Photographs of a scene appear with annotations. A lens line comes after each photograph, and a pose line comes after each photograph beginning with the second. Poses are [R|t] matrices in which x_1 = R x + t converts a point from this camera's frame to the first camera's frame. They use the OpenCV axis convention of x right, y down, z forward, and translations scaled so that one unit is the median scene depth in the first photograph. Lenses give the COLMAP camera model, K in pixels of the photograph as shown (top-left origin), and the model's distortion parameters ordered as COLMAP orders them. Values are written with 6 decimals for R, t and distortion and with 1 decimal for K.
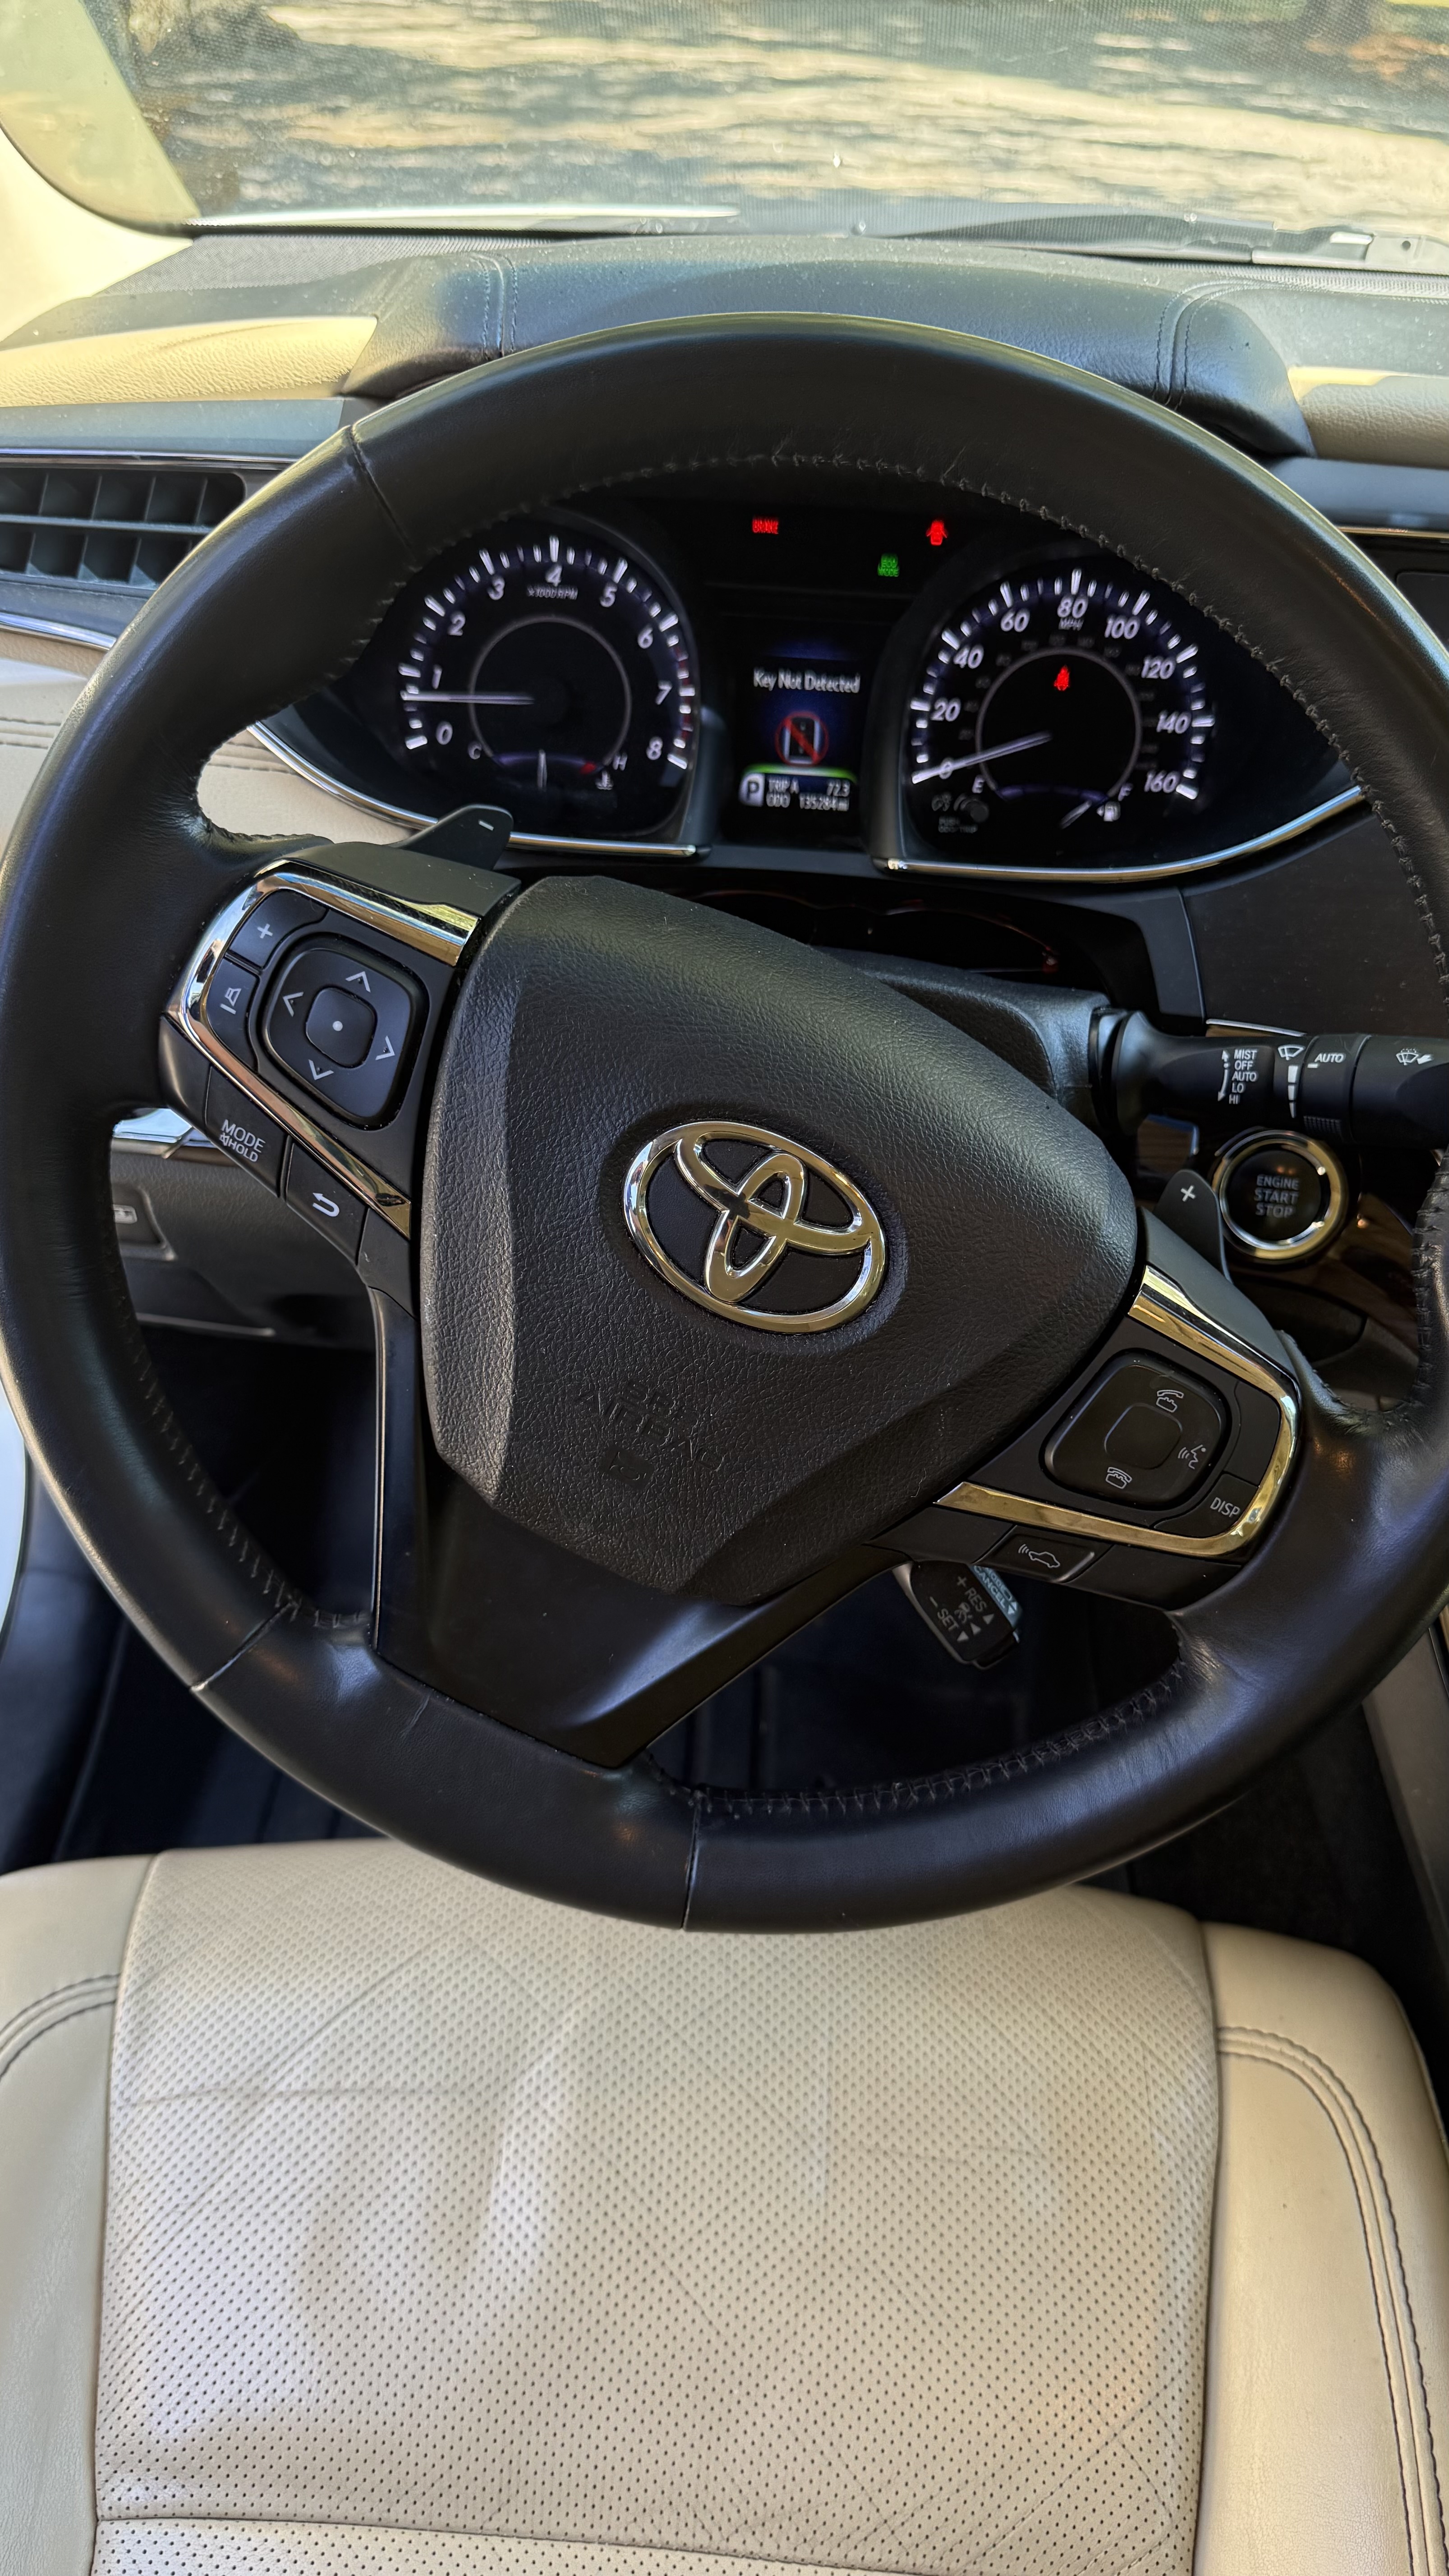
lens RADIAL K [[1865.2, 0, 724.0], [0, 1865.2, 1277.8], [0, 0, 1]] dist [0.108372, -0.138564]
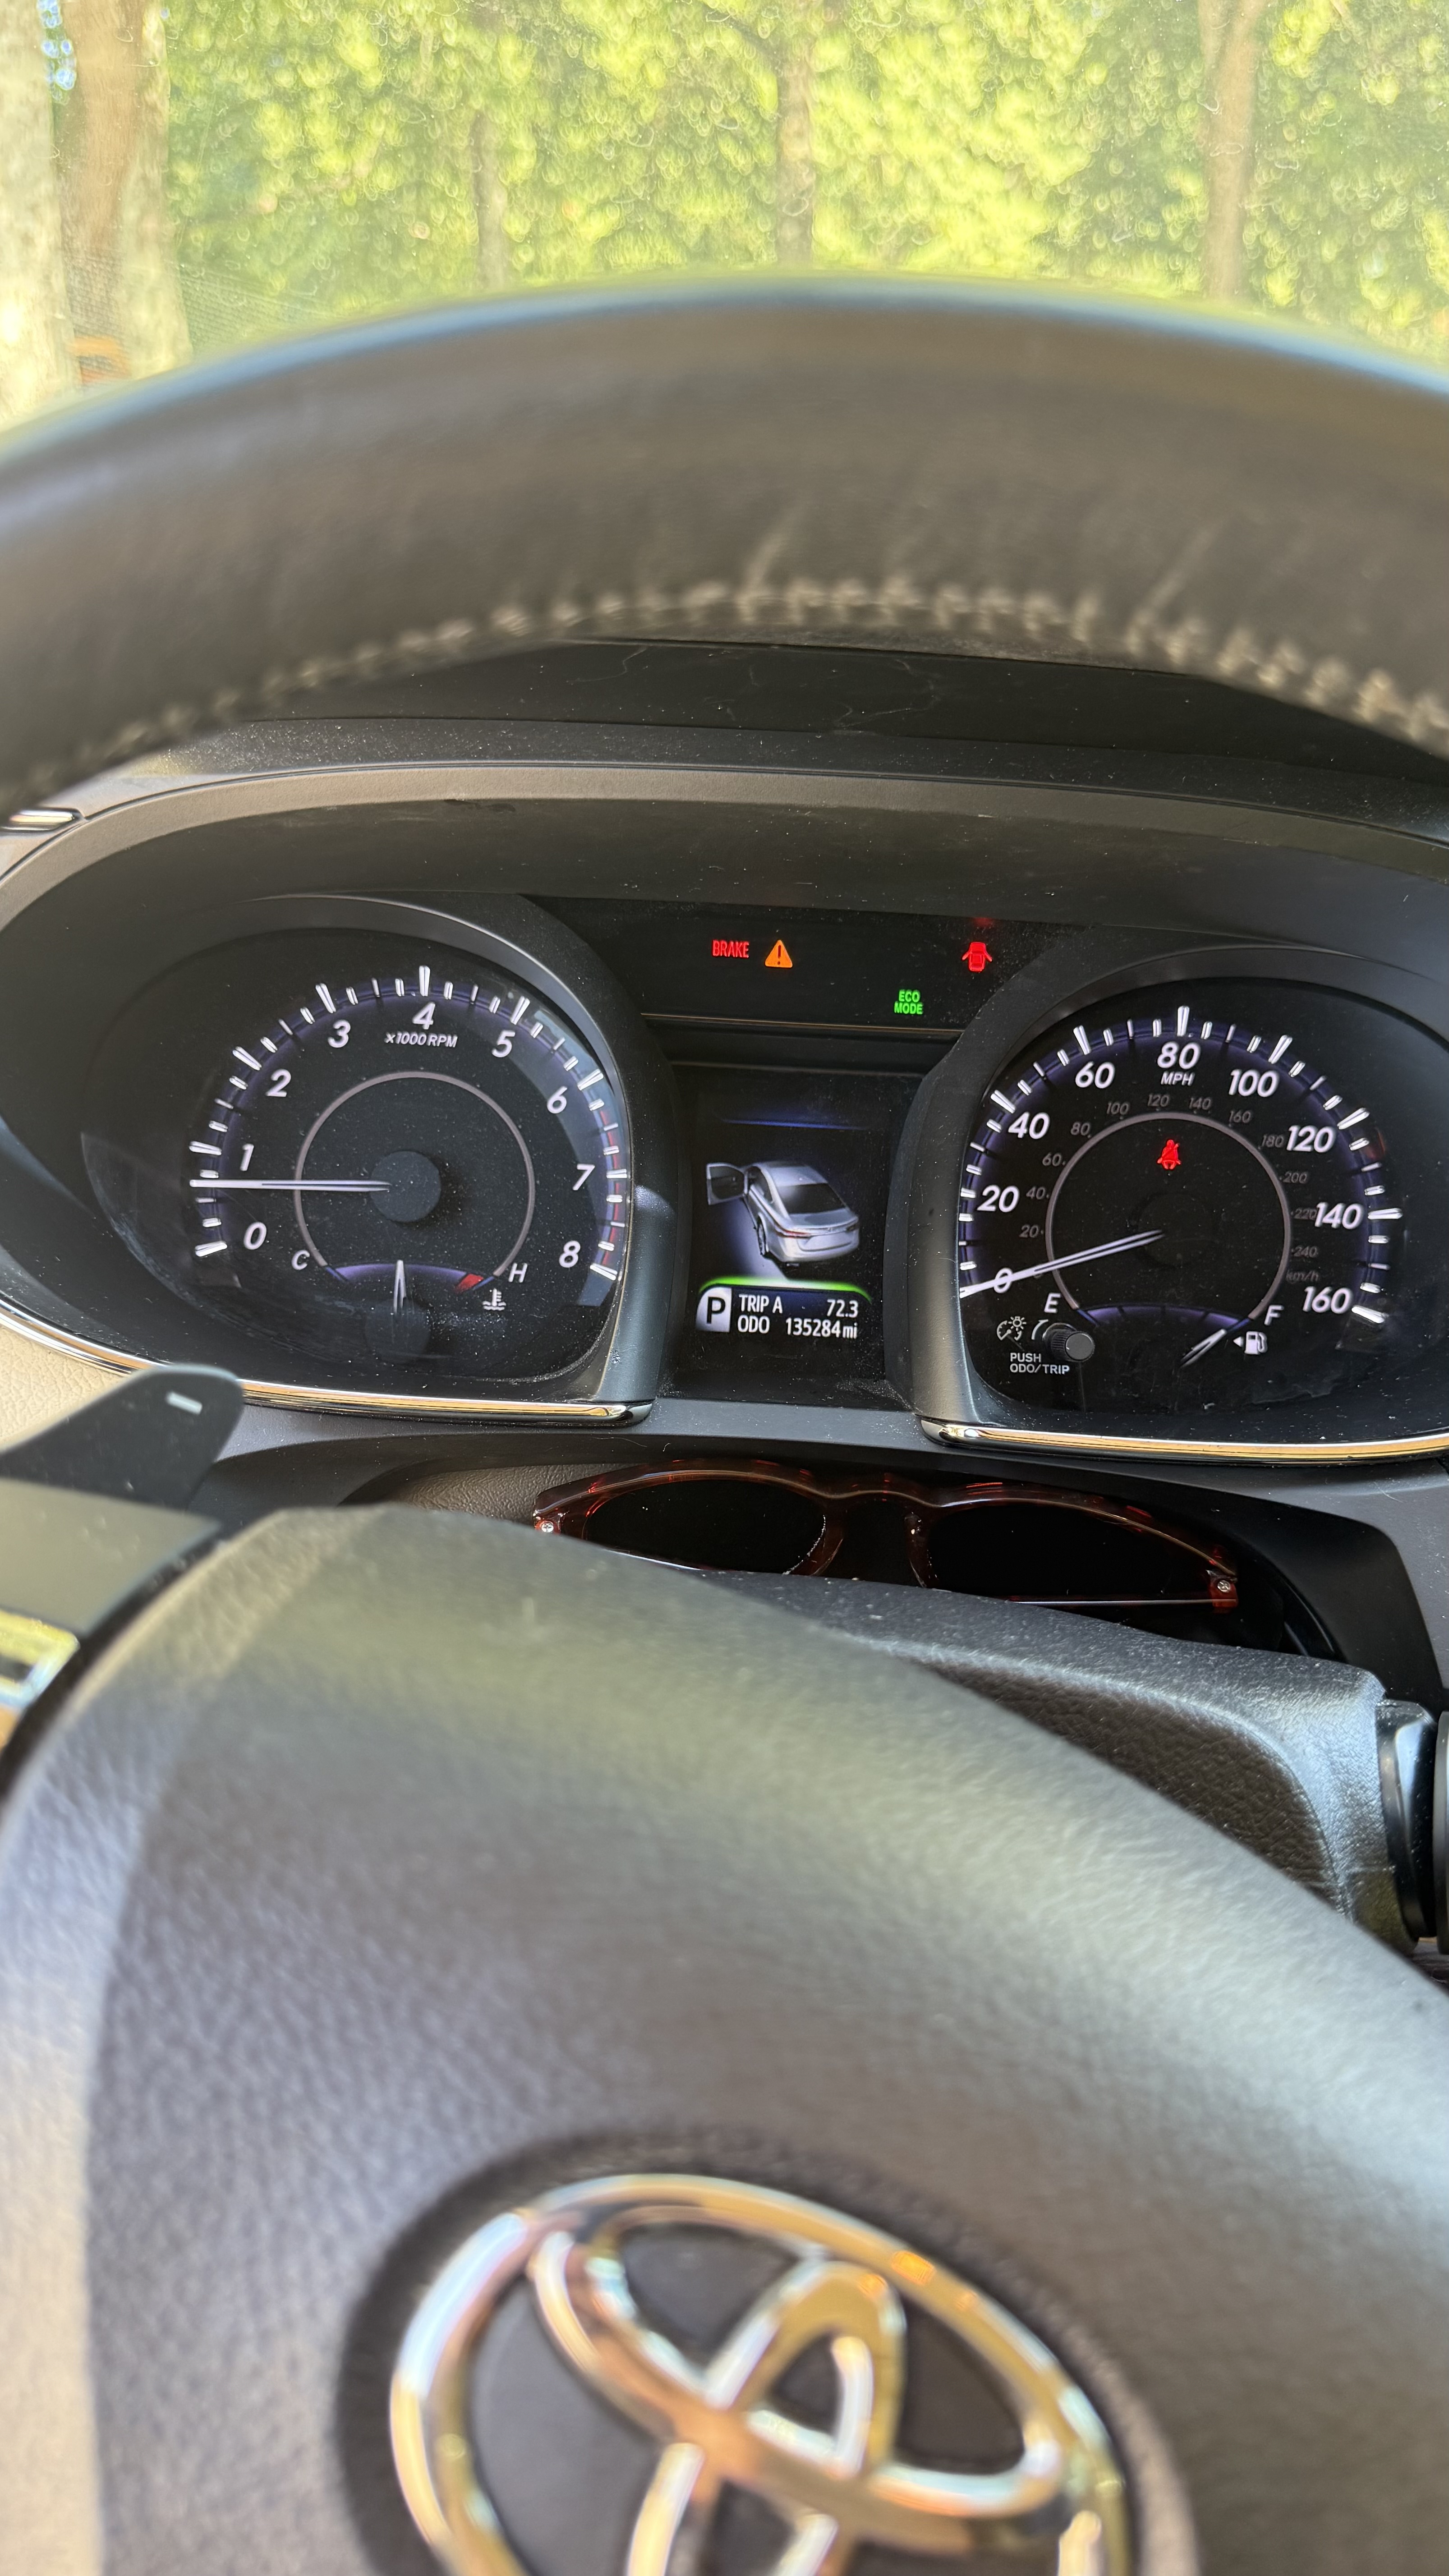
lens RADIAL K [[1865.2, 0, 724.0], [0, 1865.2, 1277.8], [0, 0, 1]] dist [0.108372, -0.138564]
pose [[0.999594, -0.006240, 0.027811, -0.000270], [0.013386, 0.964214, -0.264786, -0.097827], [-0.025164, 0.265051, 0.963906, 0.365848]]
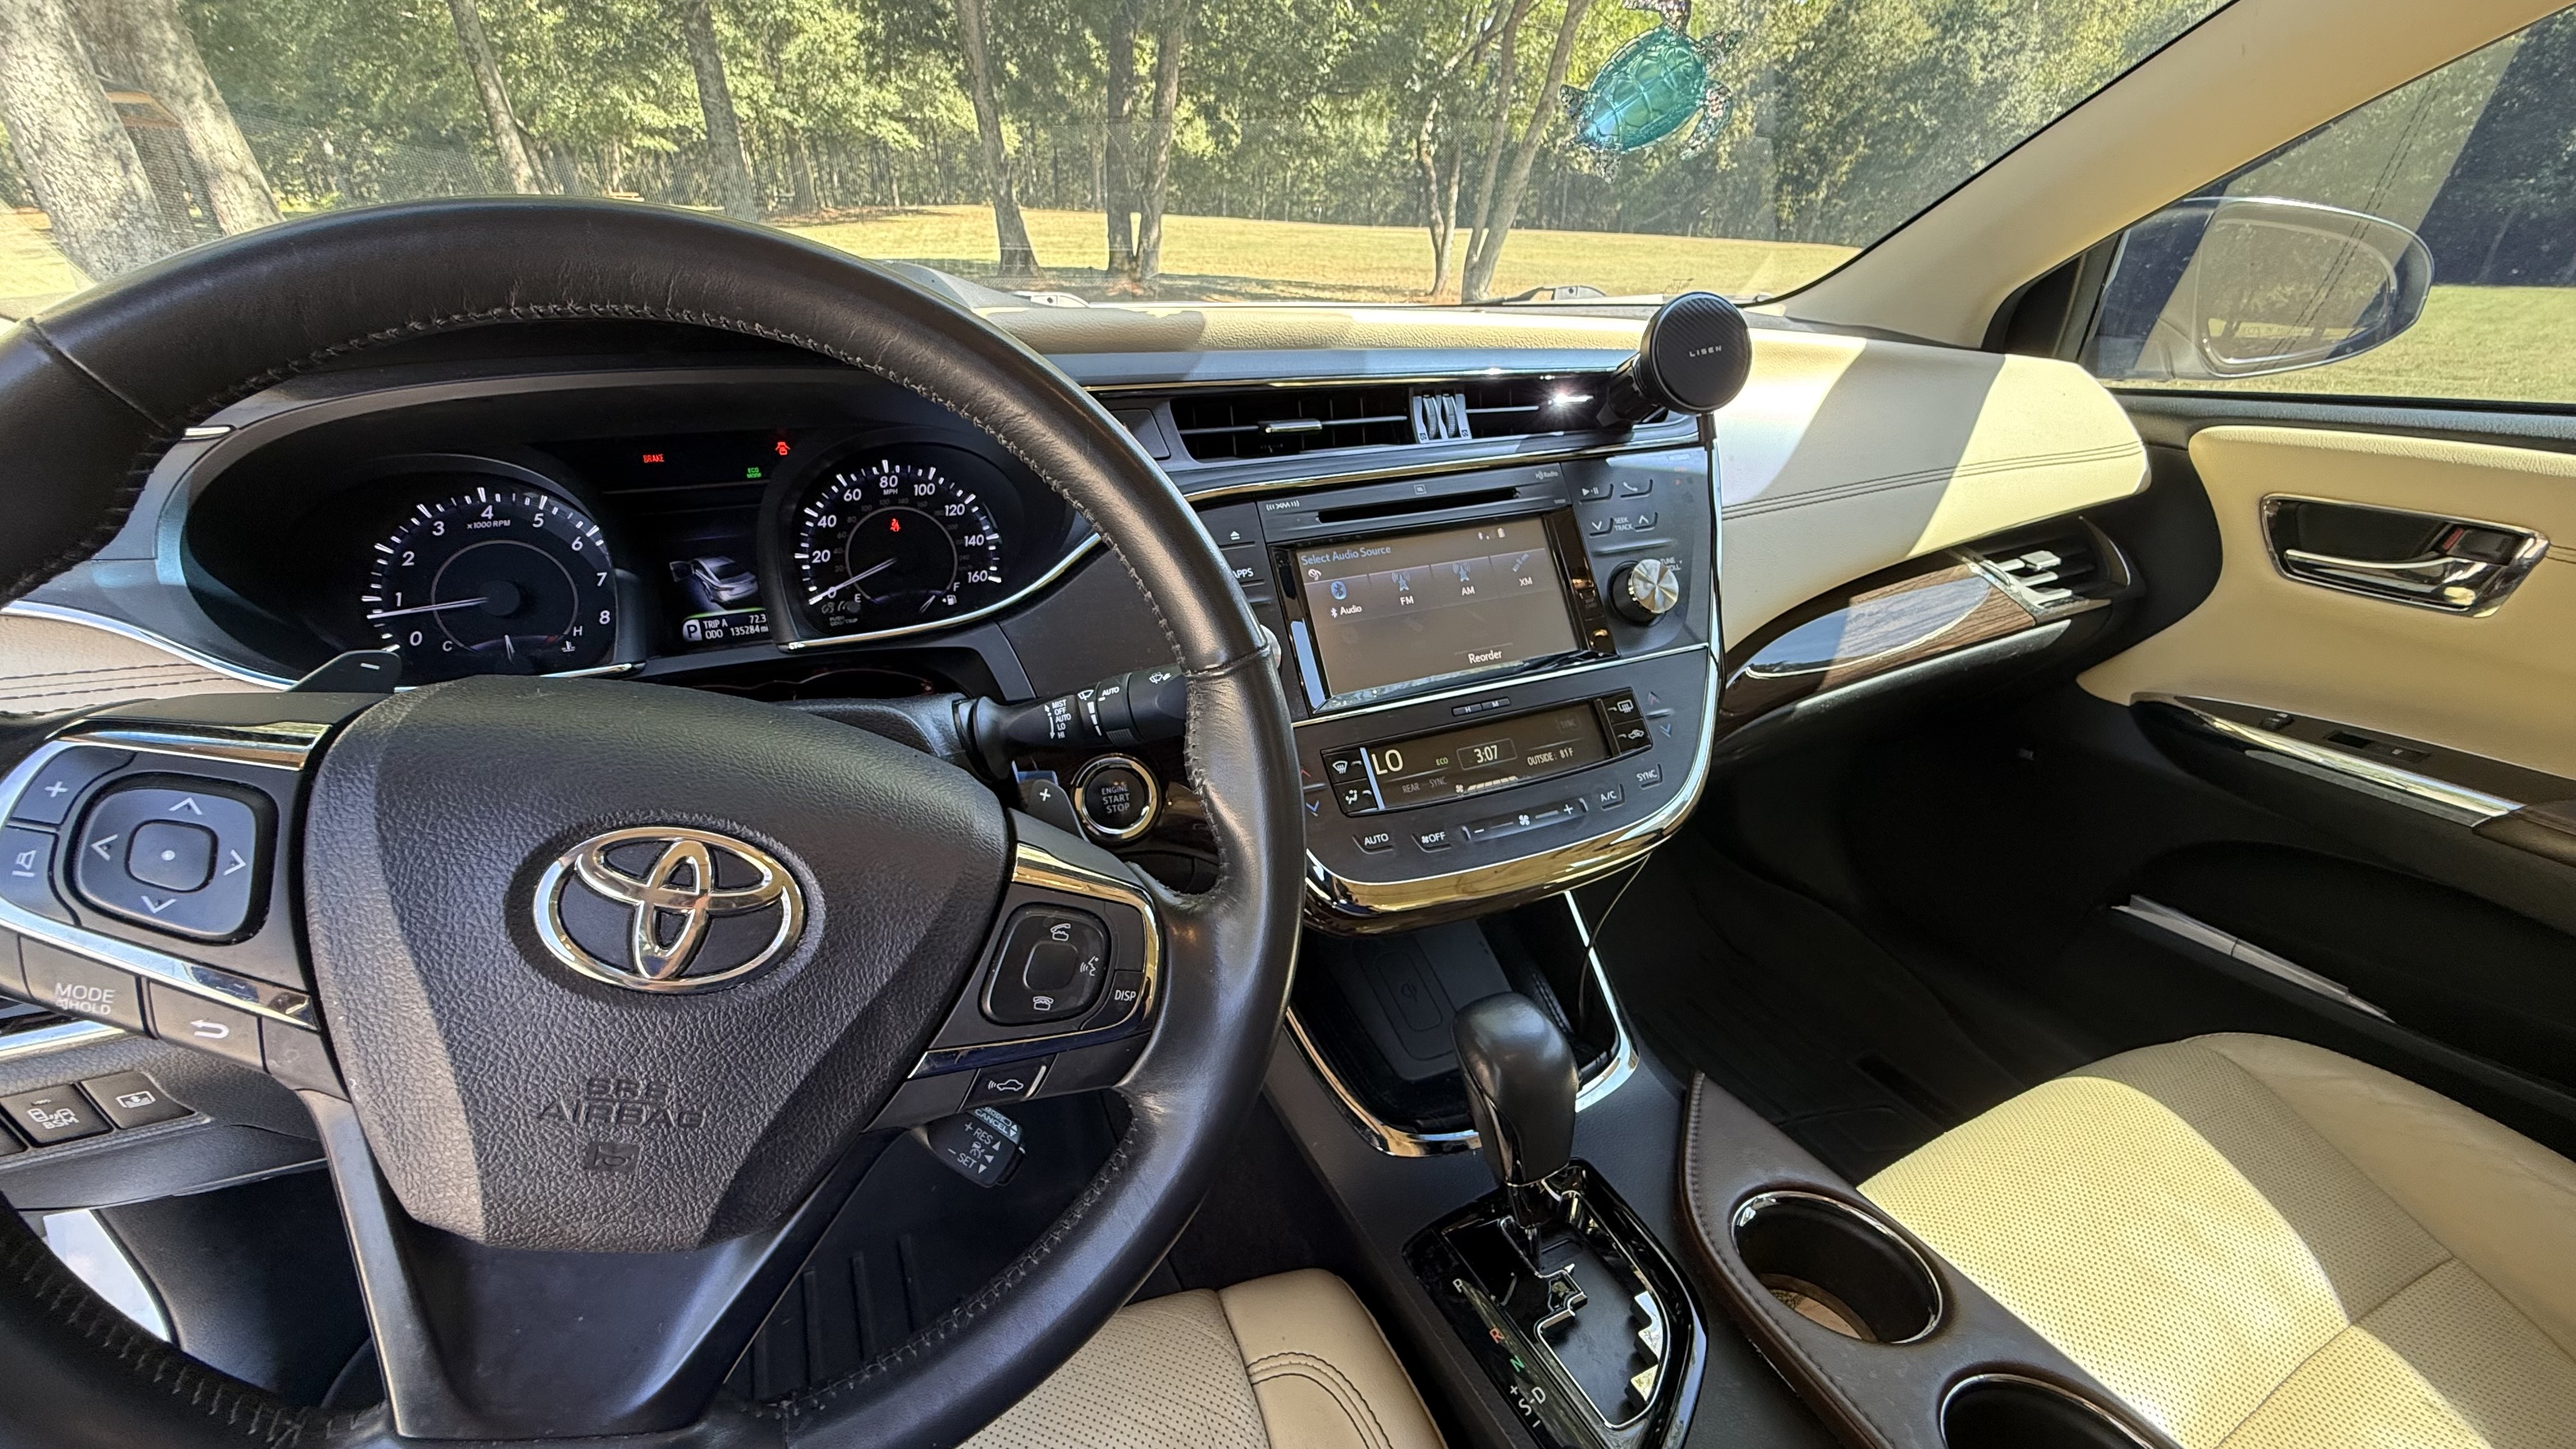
lens RADIAL K [[1014.9, 0, 1314.3], [0, 1014.9, 724.9], [0, 0, 1]] dist [-0.017309, 0.000539]
pose [[0.864821, -0.236181, 0.443061, 0.069742], [0.310819, 0.944870, -0.103015, 0.033005], [-0.394305, 0.226802, 0.890553, 0.156822]]
